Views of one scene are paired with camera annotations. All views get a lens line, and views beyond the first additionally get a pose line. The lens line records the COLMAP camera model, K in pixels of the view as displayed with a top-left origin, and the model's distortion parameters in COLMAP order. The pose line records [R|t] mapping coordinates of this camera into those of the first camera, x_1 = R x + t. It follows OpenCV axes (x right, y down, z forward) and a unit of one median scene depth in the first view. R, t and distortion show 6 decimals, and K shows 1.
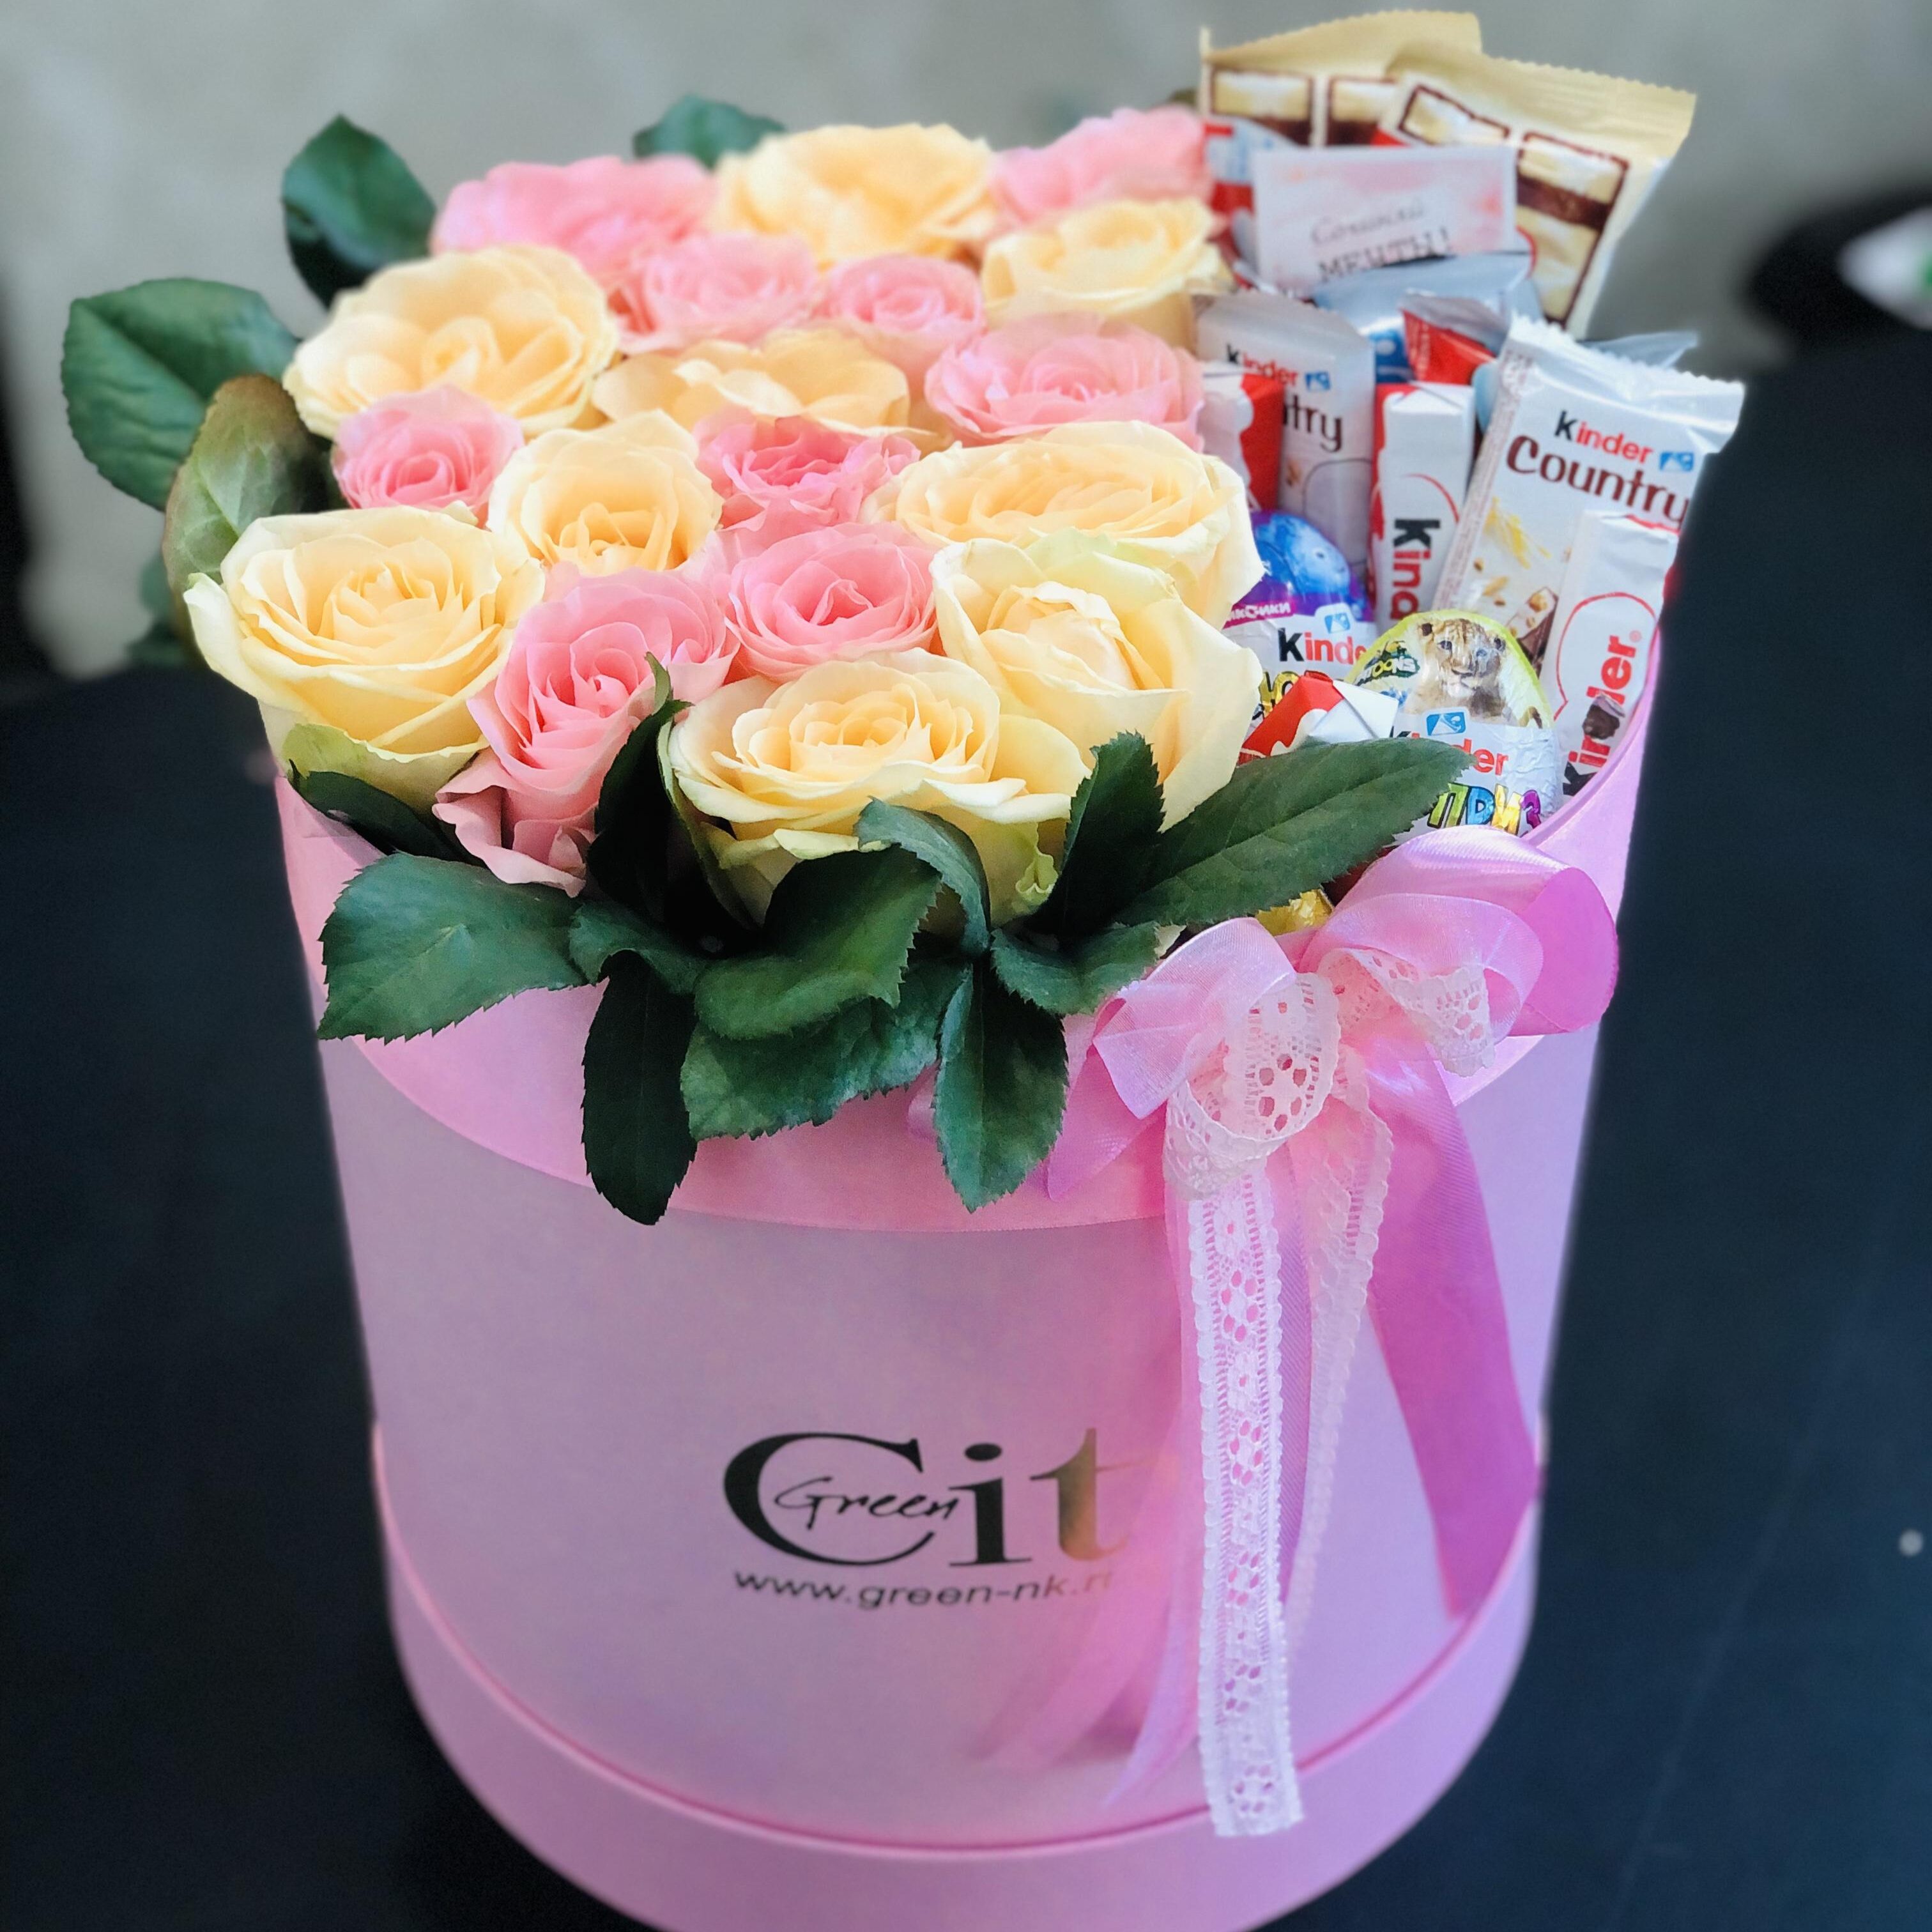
lens RADIAL K [[3835.2, 0, 931.7], [0, 3835.2, 807.5], [0, 0, 1]] dist [-0.272864, 3.766279]
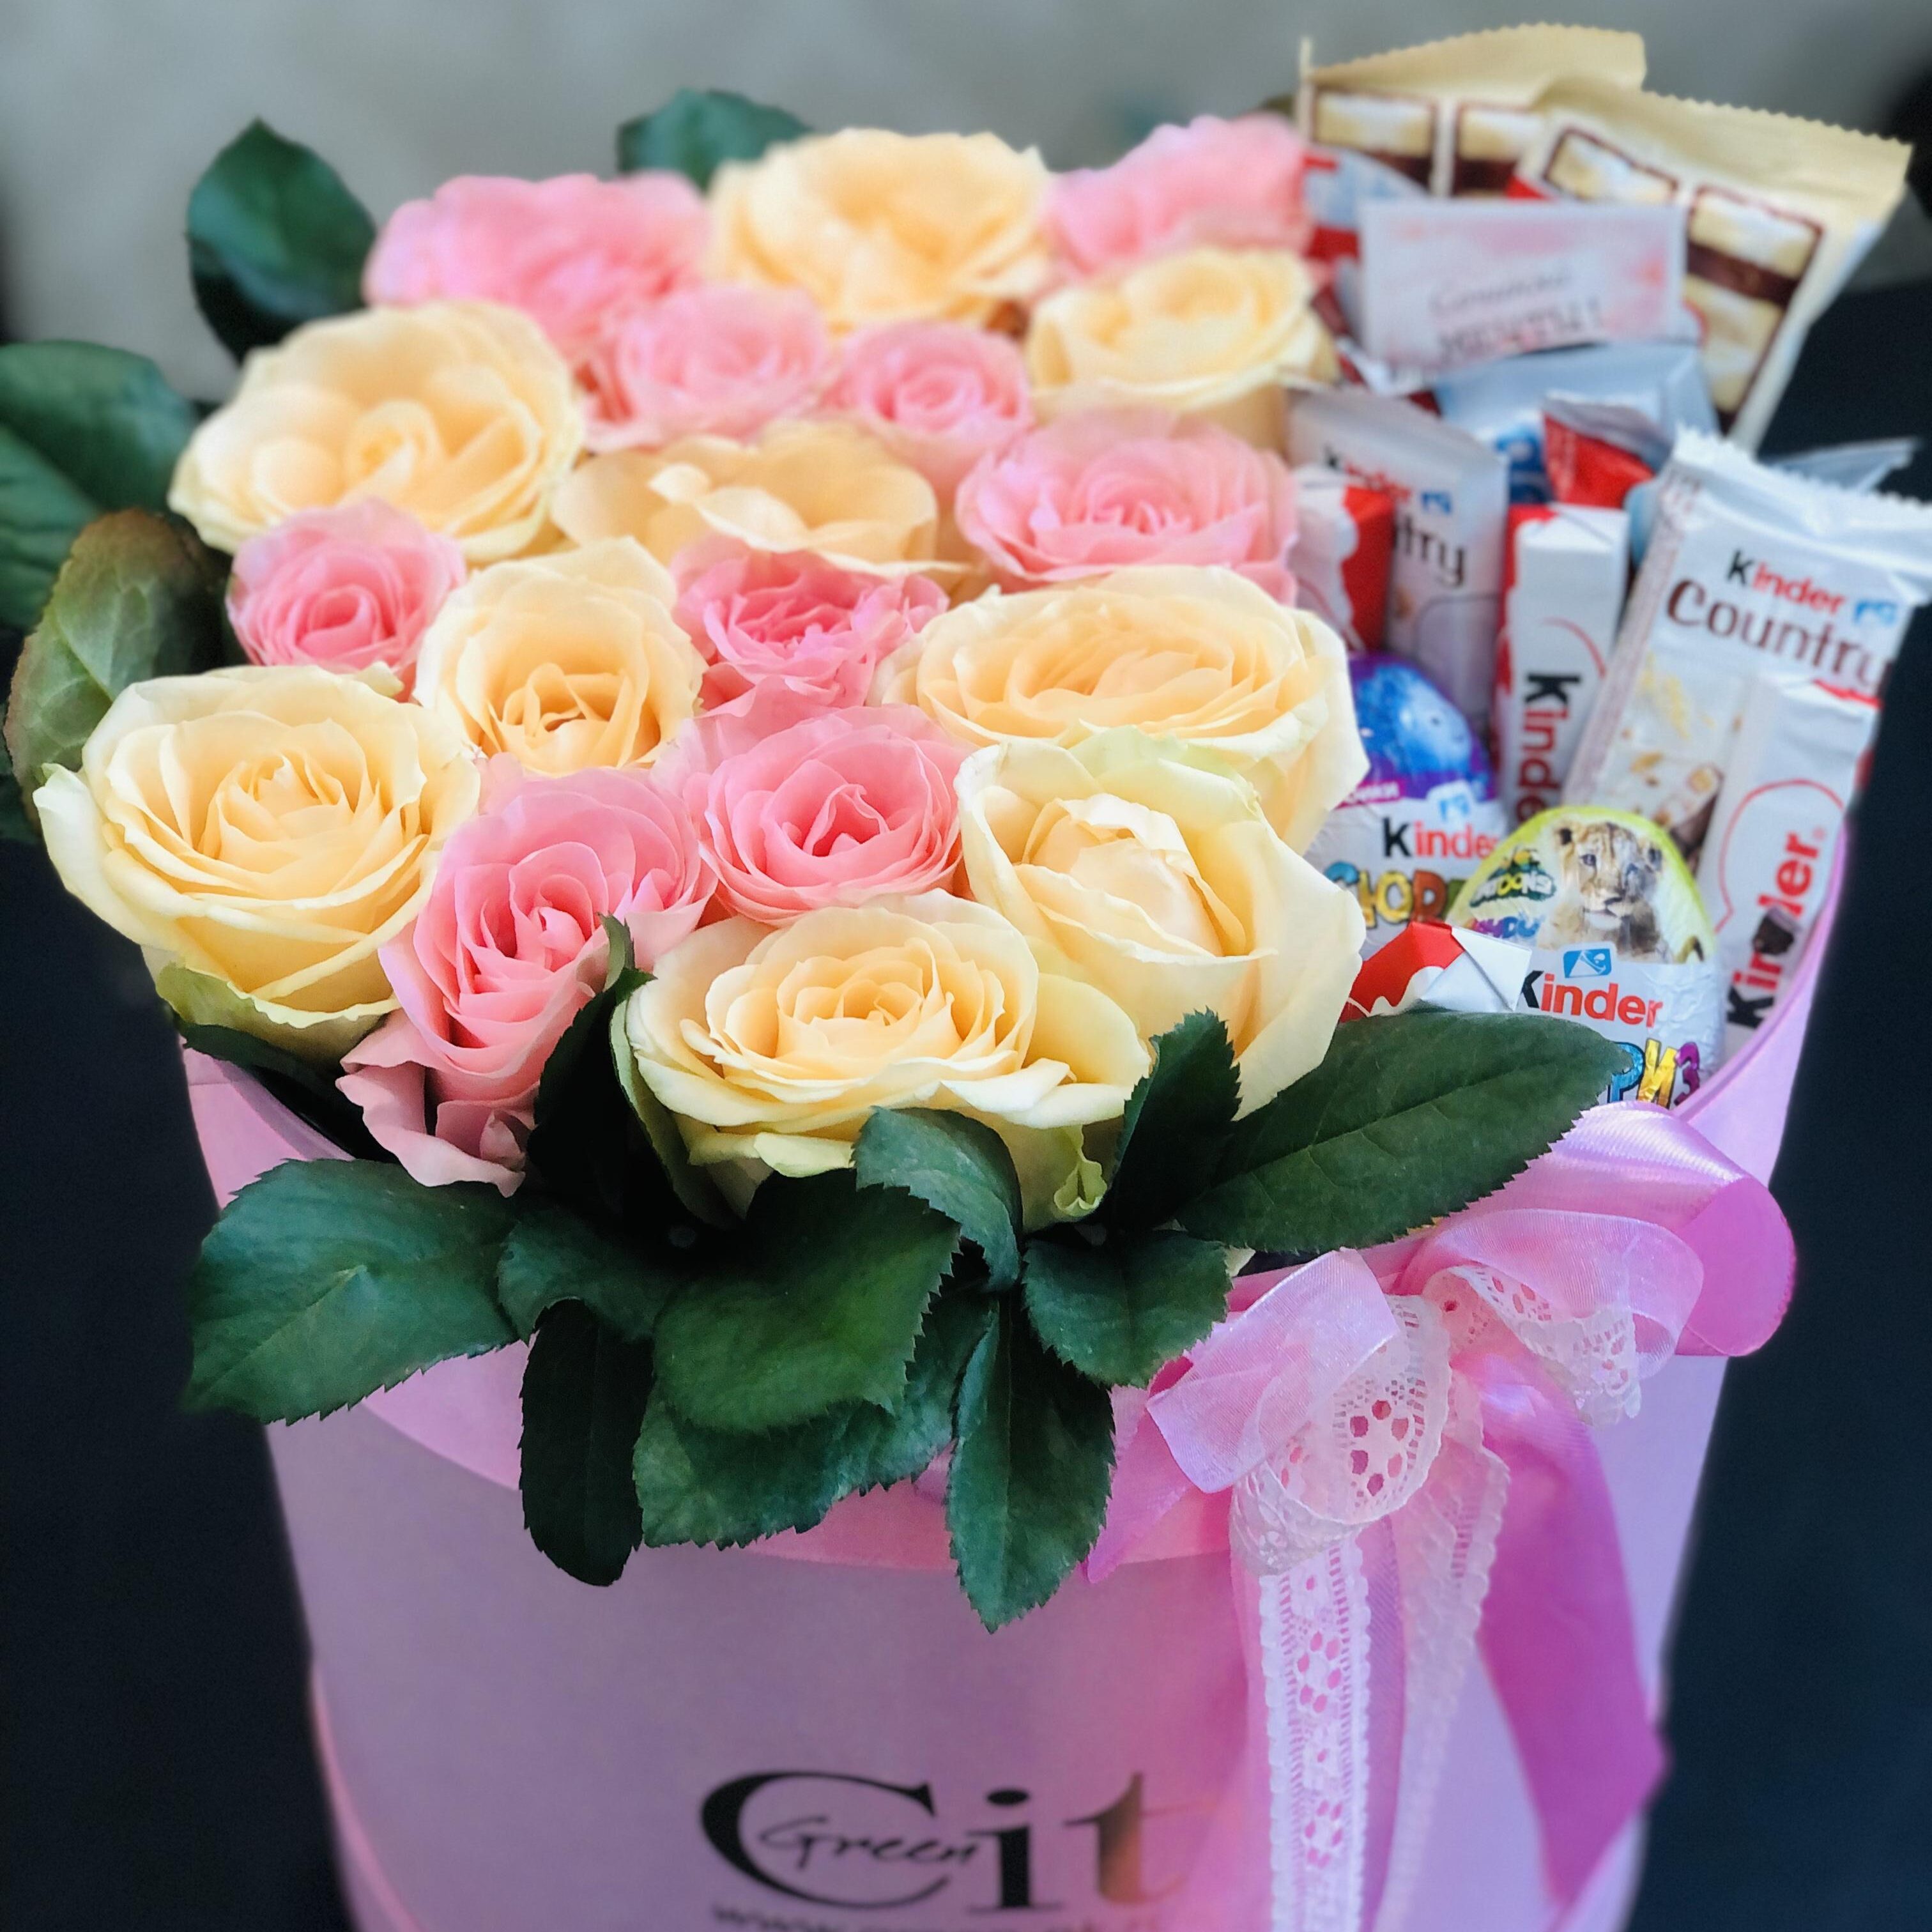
lens RADIAL K [[3847.7, 0, 967.3], [0, 3847.7, 844.5], [0, 0, 1]] dist [-0.160435, 2.064397]
pose [[0.999882, 0.014357, -0.005500, 0.006392], [-0.013831, 0.996196, 0.086032, -0.114163], [0.006714, -0.085945, 0.996277, 0.183585]]
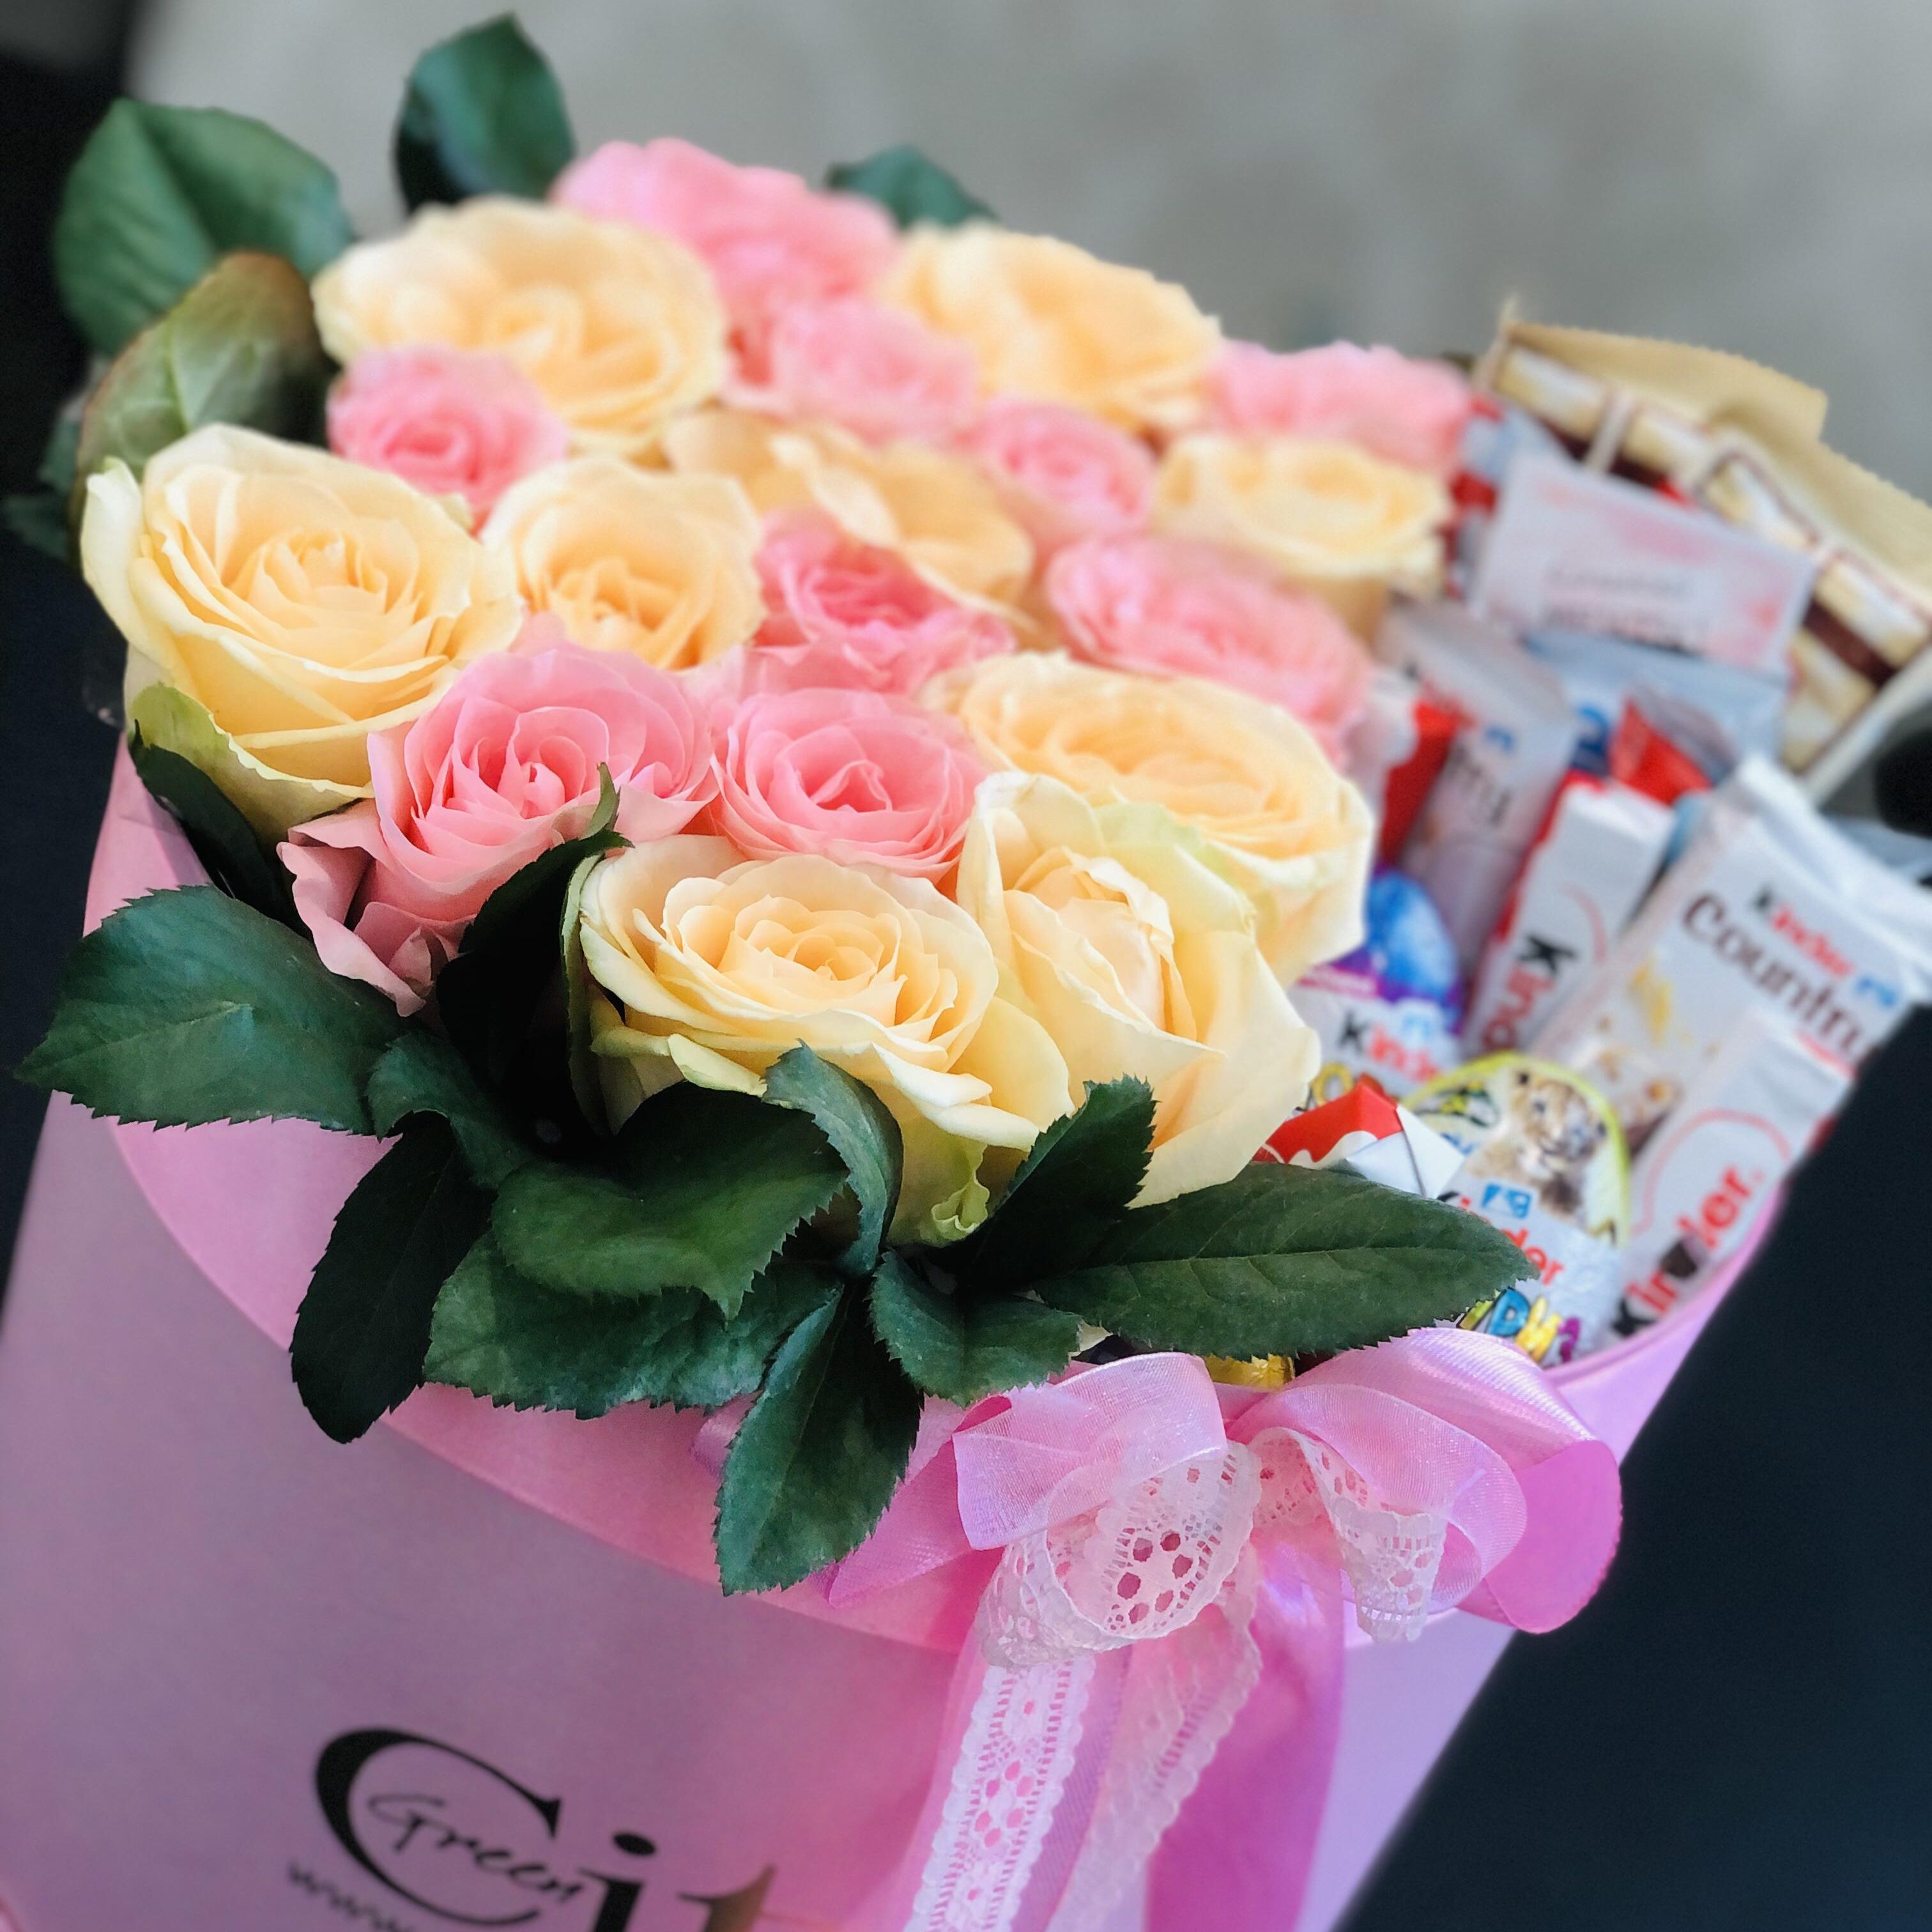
lens RADIAL K [[3844.2, 0, 963.9], [0, 3844.2, 763.4], [0, 0, 1]] dist [-0.129243, 1.475940]
pose [[0.931795, 0.362946, 0.005331, -0.008723], [-0.362198, 0.930643, -0.052120, -0.023905], [-0.023878, 0.046634, 0.998627, 0.194287]]
